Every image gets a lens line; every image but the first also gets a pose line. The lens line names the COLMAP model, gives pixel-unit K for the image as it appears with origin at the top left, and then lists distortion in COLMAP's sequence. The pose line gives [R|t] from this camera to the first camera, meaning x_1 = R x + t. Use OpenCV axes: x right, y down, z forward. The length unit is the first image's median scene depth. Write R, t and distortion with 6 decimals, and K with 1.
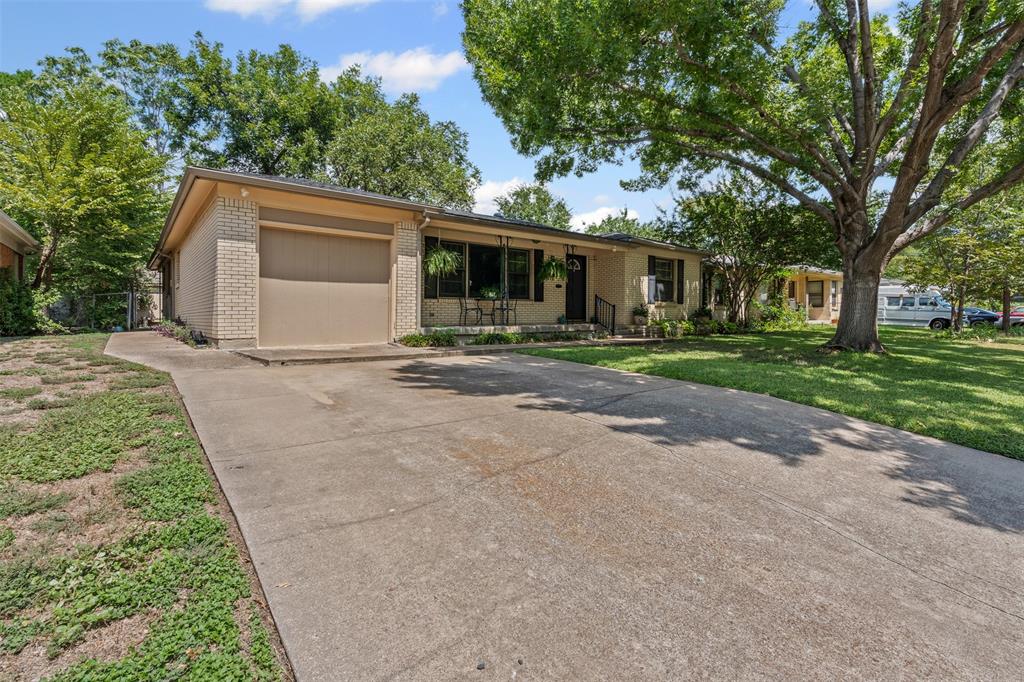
lens RADIAL K [[477.0, 0, 518.1], [0, 477.0, 316.8], [0, 0, 1]] dist [-0.001305, -0.000311]
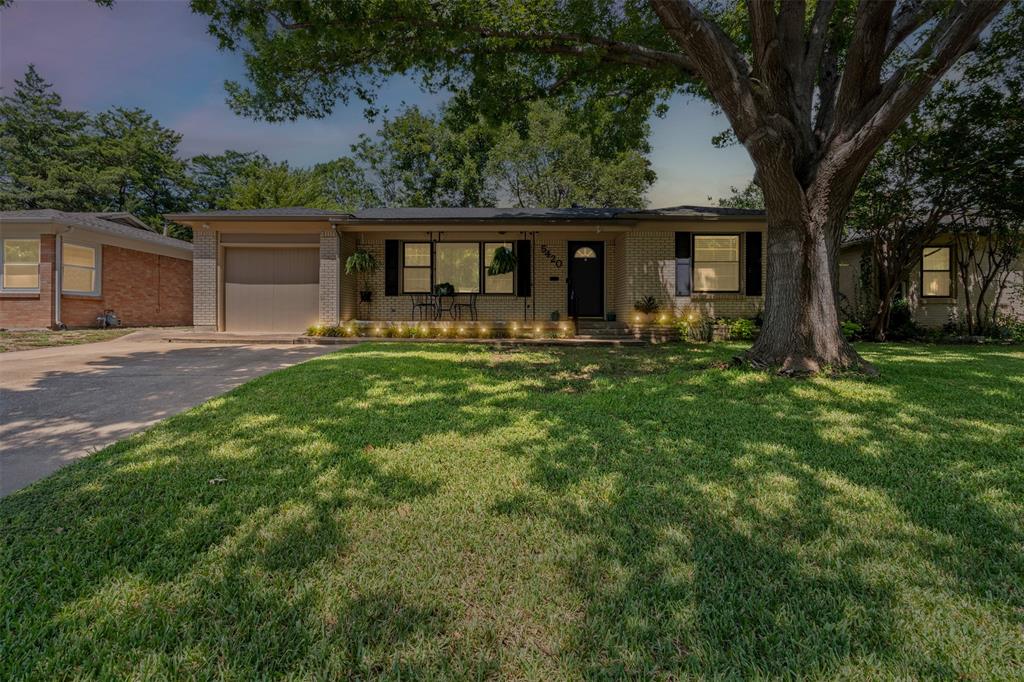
lens RADIAL K [[477.0, 0, 518.1], [0, 477.0, 316.8], [0, 0, 1]] dist [-0.001305, -0.000311]
pose [[0.750266, 0.002240, -0.661132, 0.647629], [-0.008625, 0.999942, -0.006399, 0.012710], [0.661080, 0.010503, 0.750242, 0.309831]]
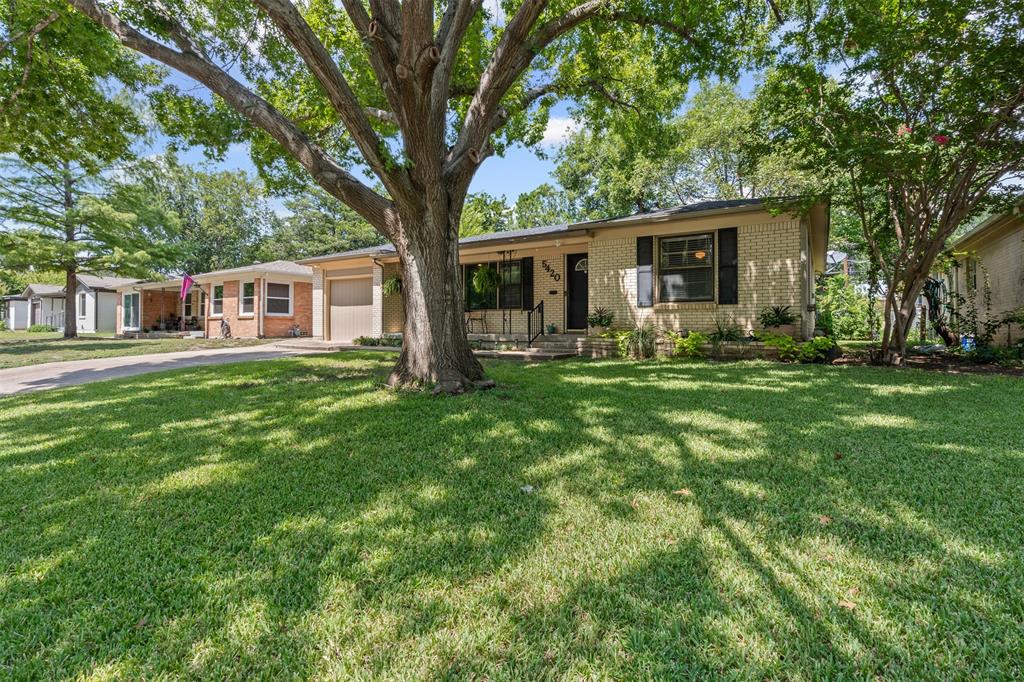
lens RADIAL K [[477.0, 0, 518.1], [0, 477.0, 316.8], [0, 0, 1]] dist [-0.001305, -0.000311]
pose [[0.299073, -0.020174, -0.954017, 0.974300], [-0.005884, 0.999719, -0.022985, 0.002842], [0.954212, 0.012487, 0.298870, 0.705054]]
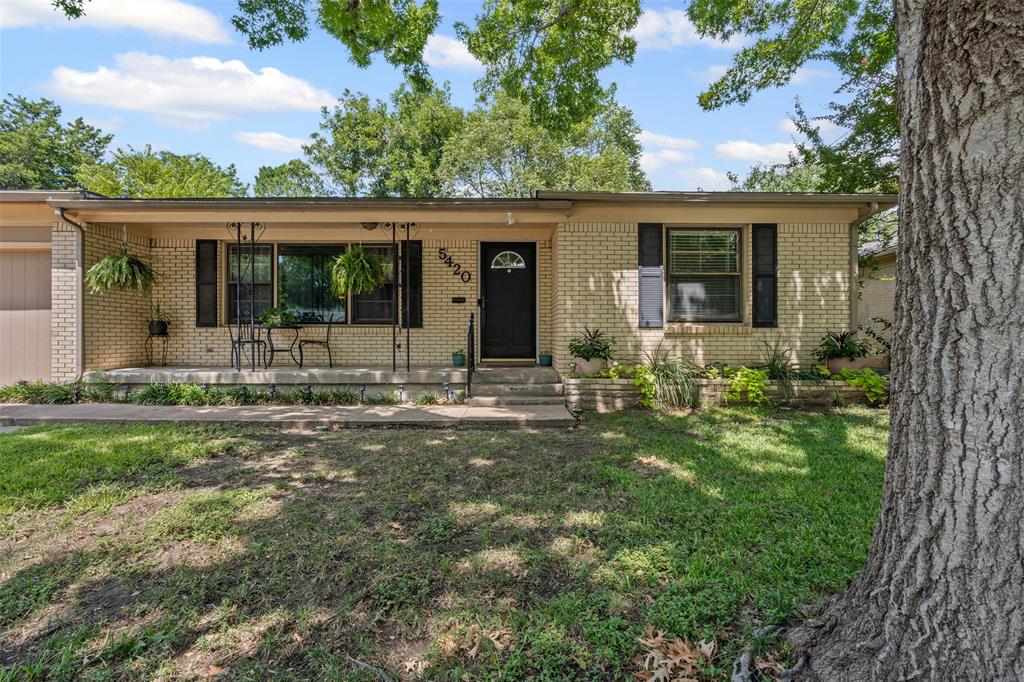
lens RADIAL K [[479.6, 0, 530.7], [0, 479.6, 337.6], [0, 0, 1]] dist [-0.000793, 0.000107]
pose [[0.768411, 0.002411, -0.639953, 0.542089], [-0.004396, 0.999989, -0.001511, -0.020280], [0.639942, 0.003974, 0.768413, 0.648347]]
